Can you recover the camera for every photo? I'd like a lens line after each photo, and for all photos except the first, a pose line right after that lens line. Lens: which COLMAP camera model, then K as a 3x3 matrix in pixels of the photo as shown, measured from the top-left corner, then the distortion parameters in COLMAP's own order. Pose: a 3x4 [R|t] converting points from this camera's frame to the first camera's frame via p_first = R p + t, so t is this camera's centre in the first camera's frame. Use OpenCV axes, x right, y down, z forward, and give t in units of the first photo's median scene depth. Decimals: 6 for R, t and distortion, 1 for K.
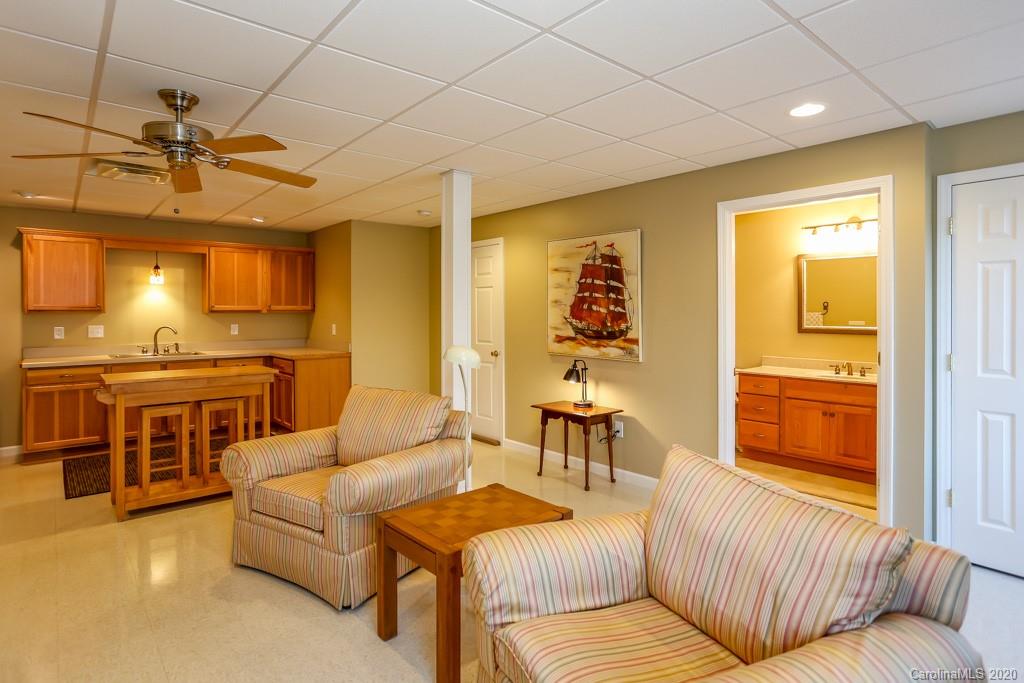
lens RADIAL K [[557.4, 0, 516.5], [0, 557.4, 321.3], [0, 0, 1]] dist [-0.002900, 0.000162]
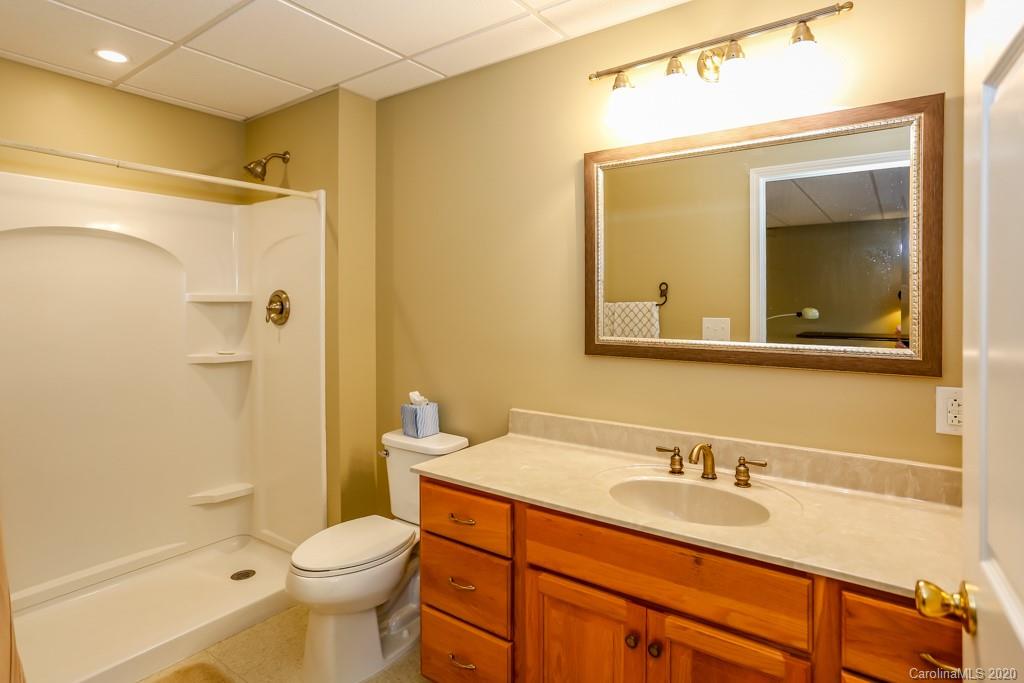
lens RADIAL K [[557.7, 0, 514.3], [0, 557.7, 298.5], [0, 0, 1]] dist [-0.048042, 0.000133]
pose [[0.976332, 0.005202, 0.216214, 0.375400], [-0.000458, 0.999758, -0.021987, -0.009199], [-0.216276, 0.021368, 0.976098, 0.636998]]
